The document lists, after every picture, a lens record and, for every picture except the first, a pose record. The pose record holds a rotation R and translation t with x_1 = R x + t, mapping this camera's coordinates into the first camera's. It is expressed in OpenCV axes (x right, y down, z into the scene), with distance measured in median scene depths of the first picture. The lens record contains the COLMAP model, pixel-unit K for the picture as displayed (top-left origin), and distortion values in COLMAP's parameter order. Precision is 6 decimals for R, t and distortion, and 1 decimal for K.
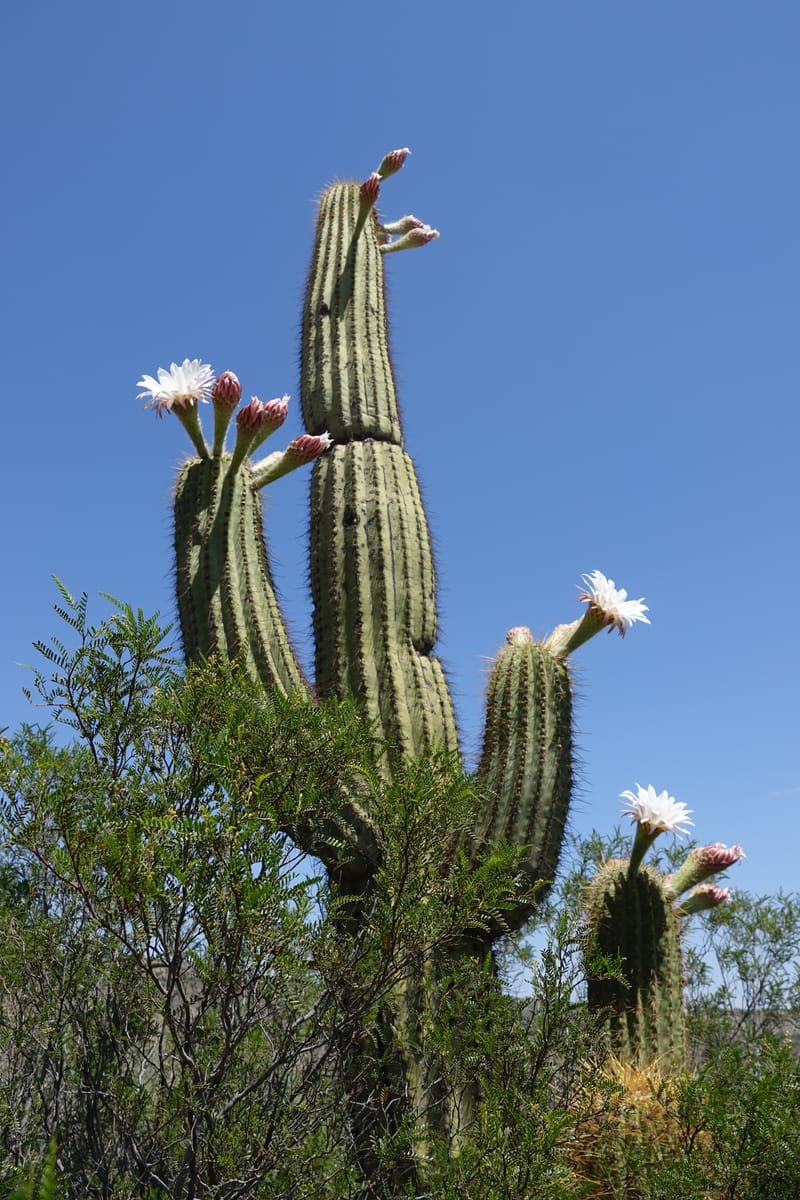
lens RADIAL K [[946.2, 0, 400.0], [0, 946.2, 600.0], [0, 0, 1]] dist [0.004914, -0.006117]
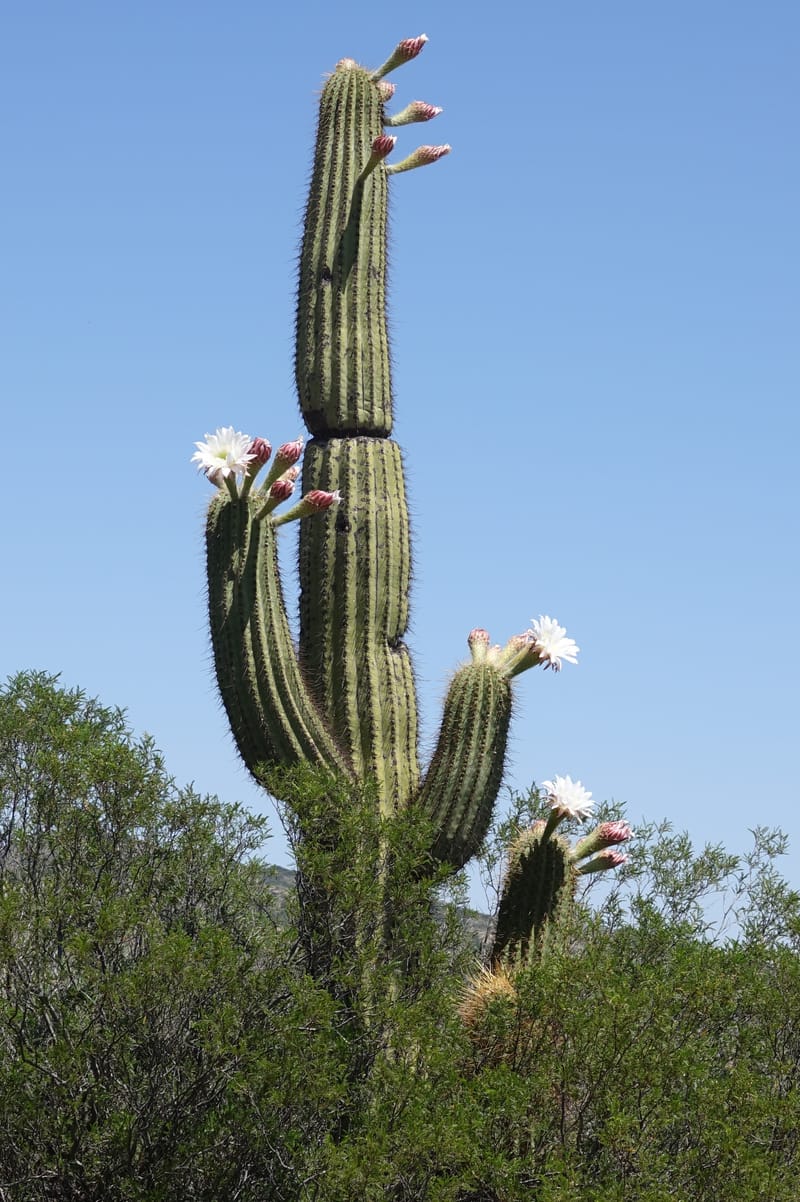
lens RADIAL K [[4252.8, 0, 400.0], [0, 4252.8, 601.0], [0, 0, 1]] dist [-0.046916, -0.341614]
pose [[0.993050, 0.078804, 0.087417, -0.459827], [-0.103010, 0.941226, 0.321688, -1.791714], [-0.056929, -0.328457, 0.942802, -4.170559]]
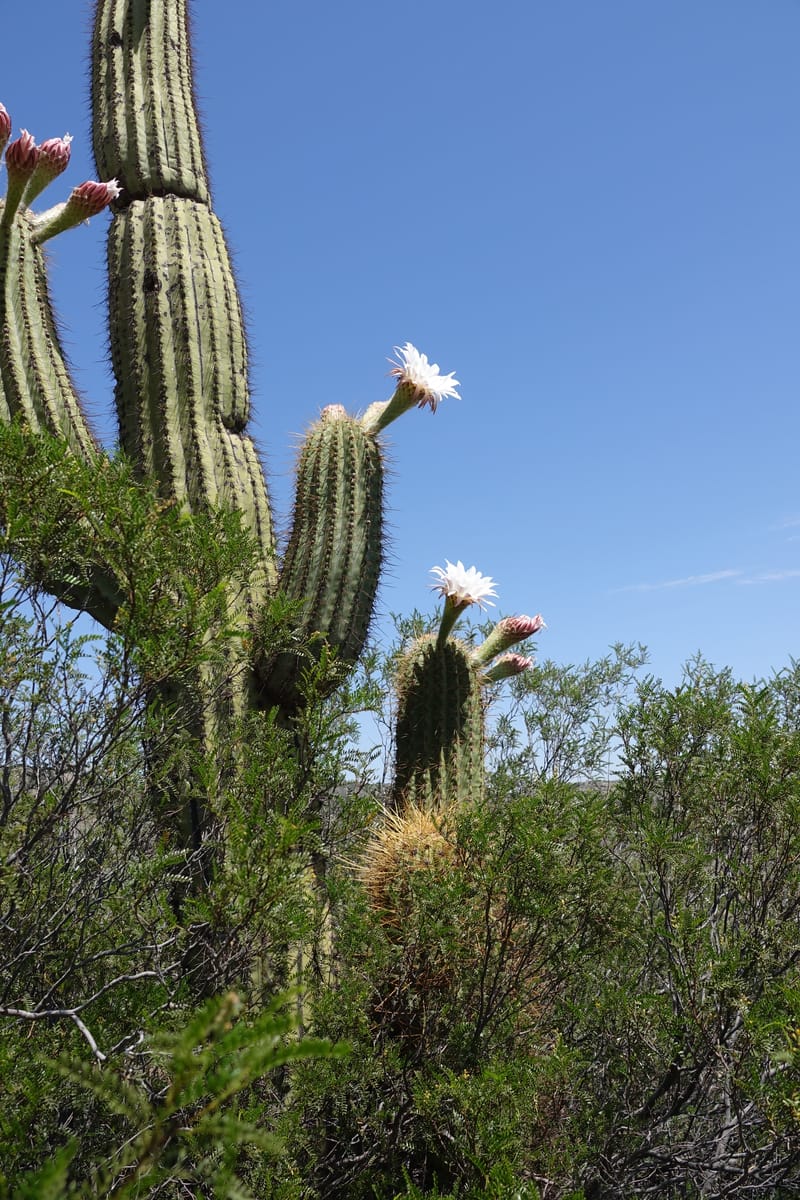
lens RADIAL K [[946.2, 0, 400.0], [0, 946.2, 600.0], [0, 0, 1]] dist [0.004914, -0.006117]
pose [[0.988268, -0.023496, 0.150913, 0.044839], [-0.007208, 0.979820, 0.199750, 0.032614], [-0.152561, -0.198494, 0.968156, 0.007975]]
